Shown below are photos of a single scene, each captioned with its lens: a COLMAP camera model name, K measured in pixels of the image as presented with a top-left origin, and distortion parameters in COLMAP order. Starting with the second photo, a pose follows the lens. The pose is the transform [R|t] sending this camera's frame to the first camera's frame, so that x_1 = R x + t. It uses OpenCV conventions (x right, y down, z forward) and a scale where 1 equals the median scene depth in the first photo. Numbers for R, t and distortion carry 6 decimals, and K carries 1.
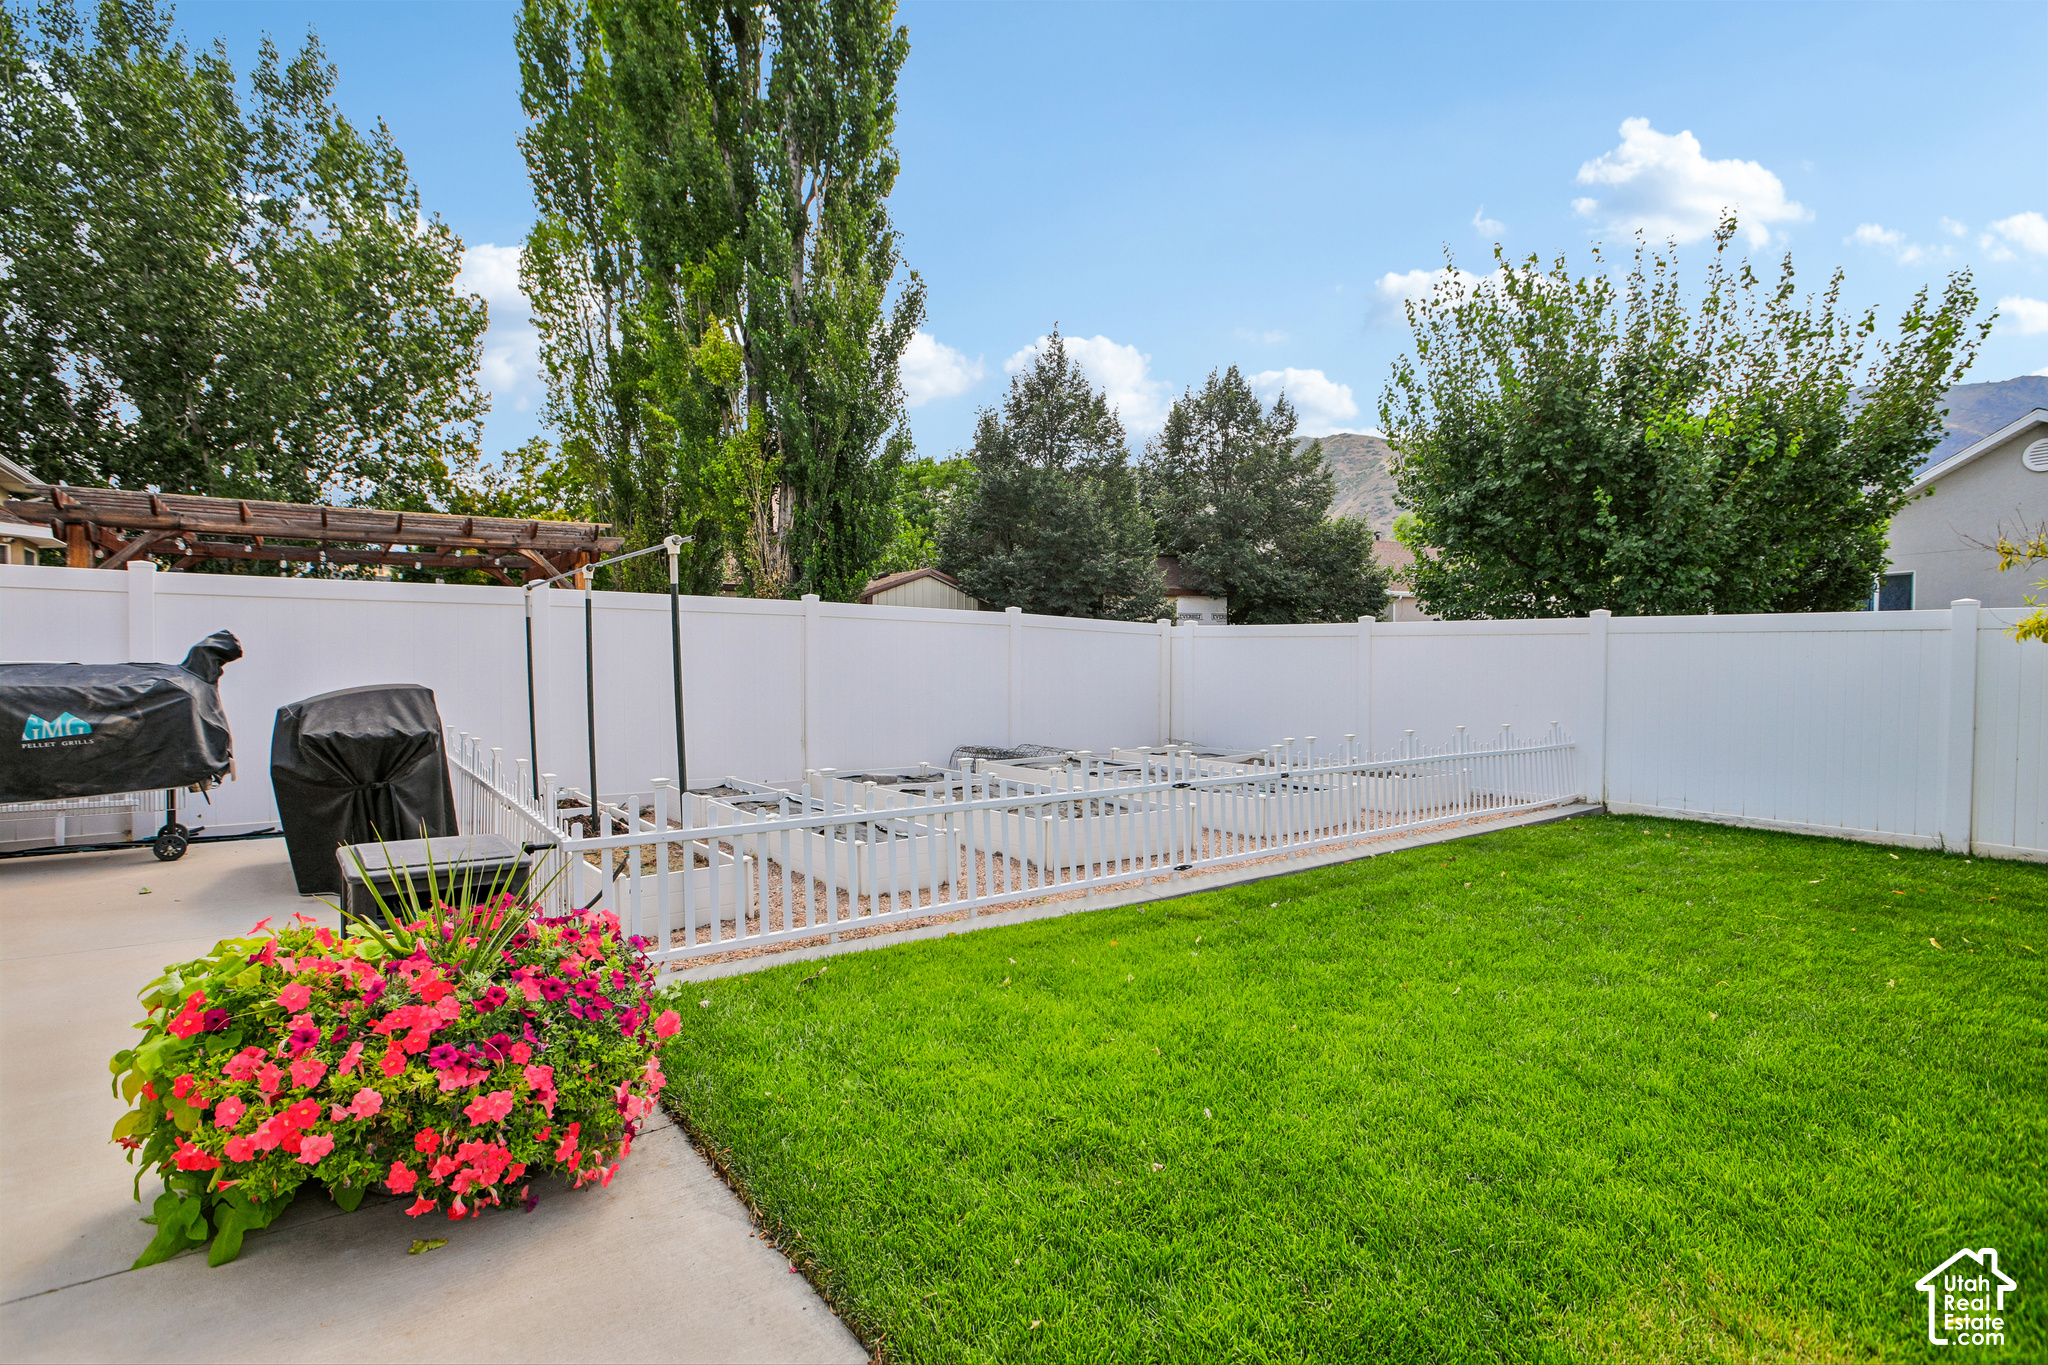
lens RADIAL K [[961.3, 0, 1013.3], [0, 961.3, 685.9], [0, 0, 1]] dist [-0.051514, 0.021276]
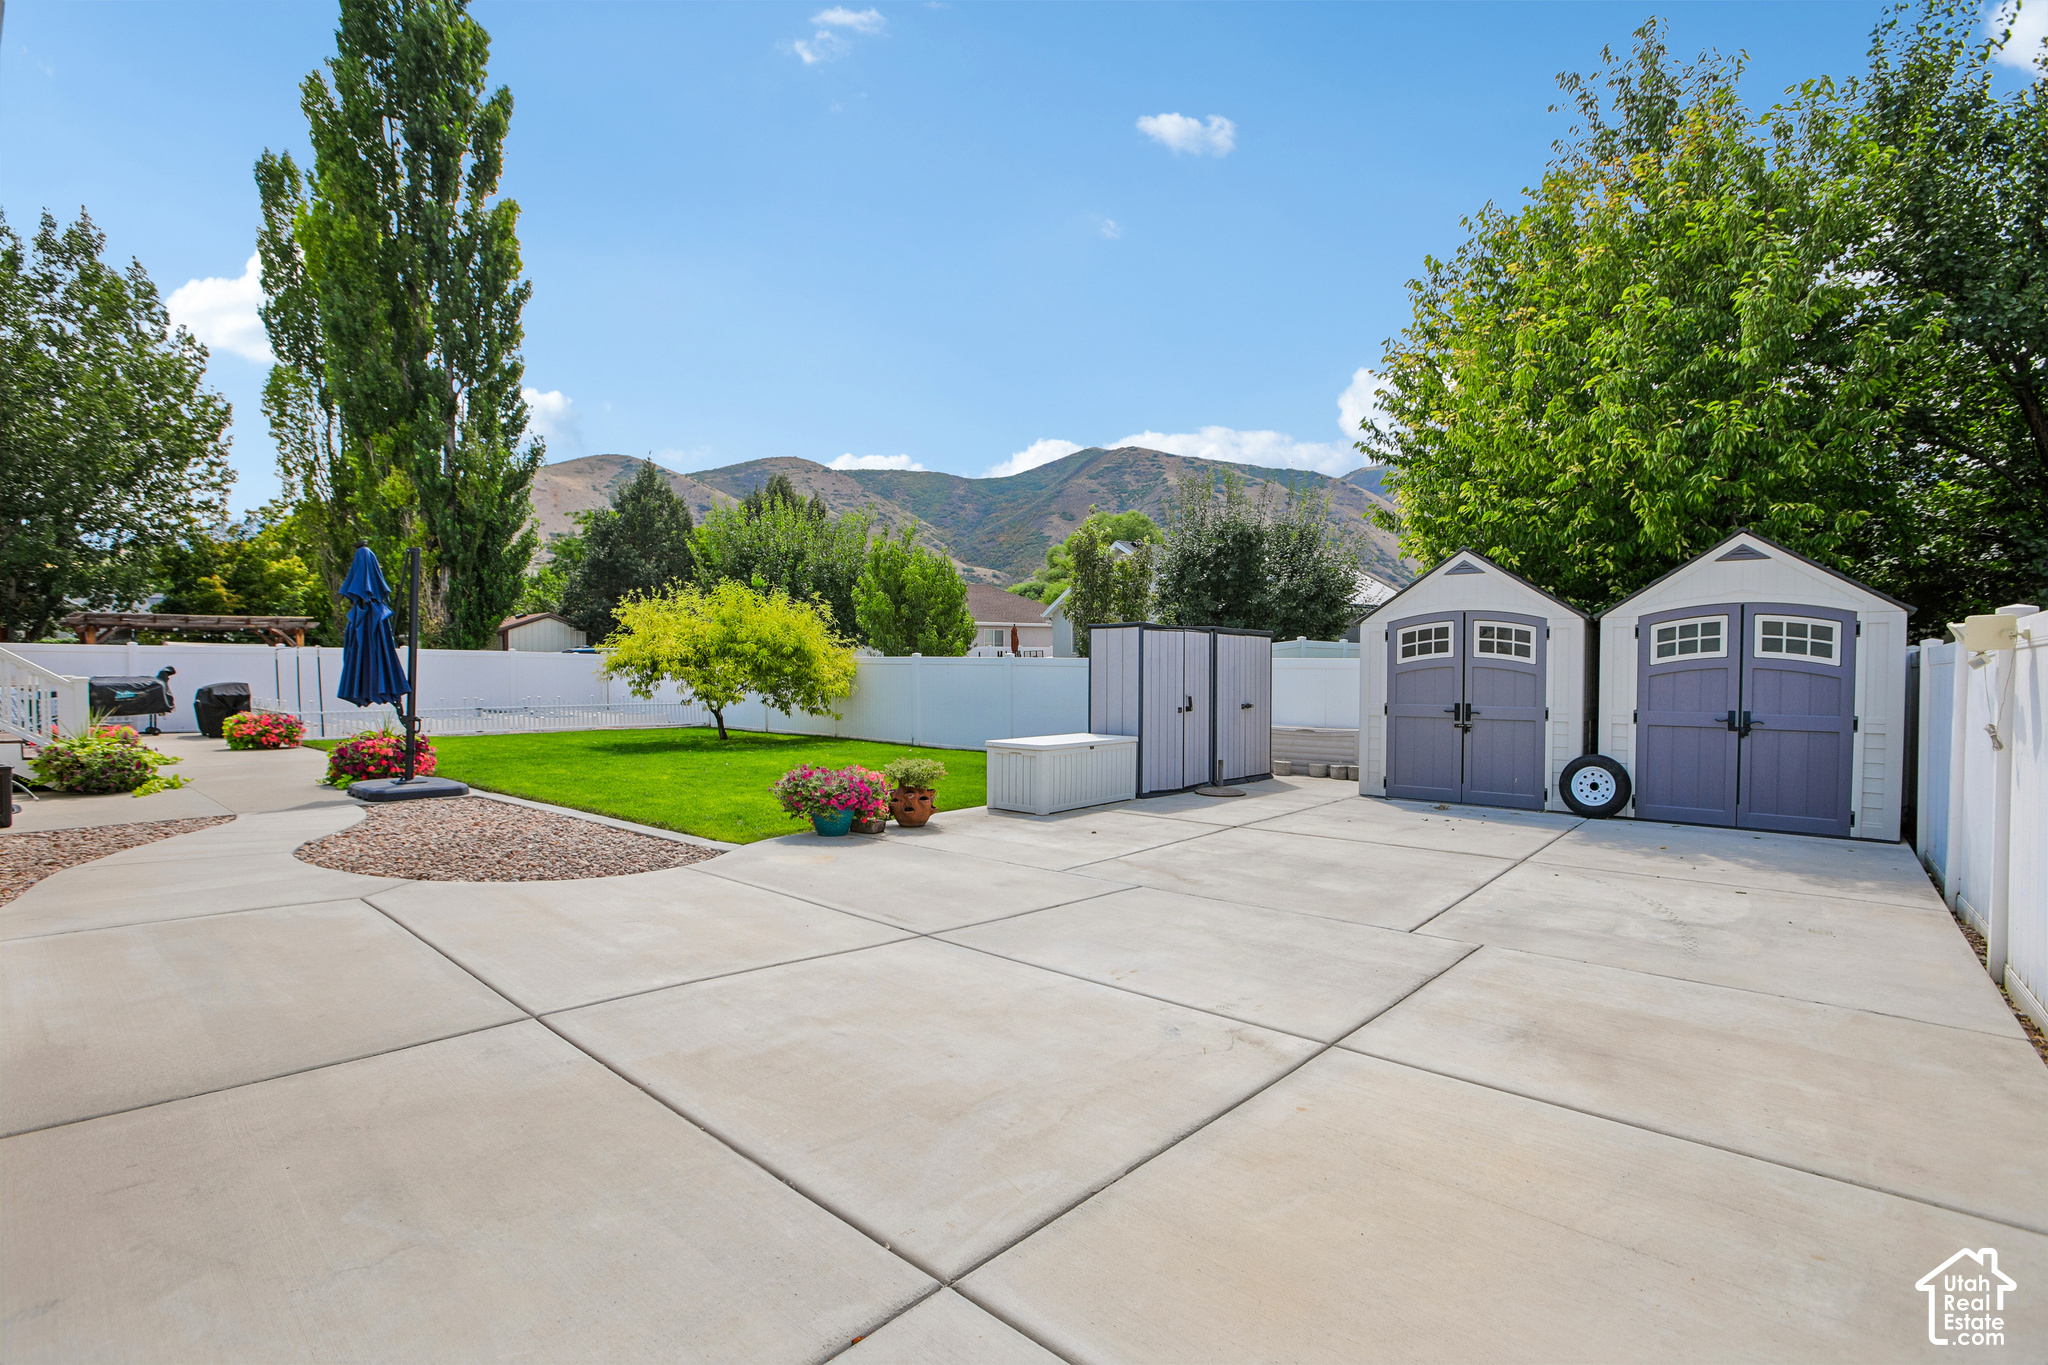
lens RADIAL K [[961.3, 0, 1013.3], [0, 961.3, 685.9], [0, 0, 1]] dist [-0.051514, 0.021276]
pose [[0.978991, -0.001742, 0.203896, 0.374336], [0.002889, 0.999982, -0.005329, 0.009927], [-0.203883, 0.005807, 0.978978, -0.764180]]
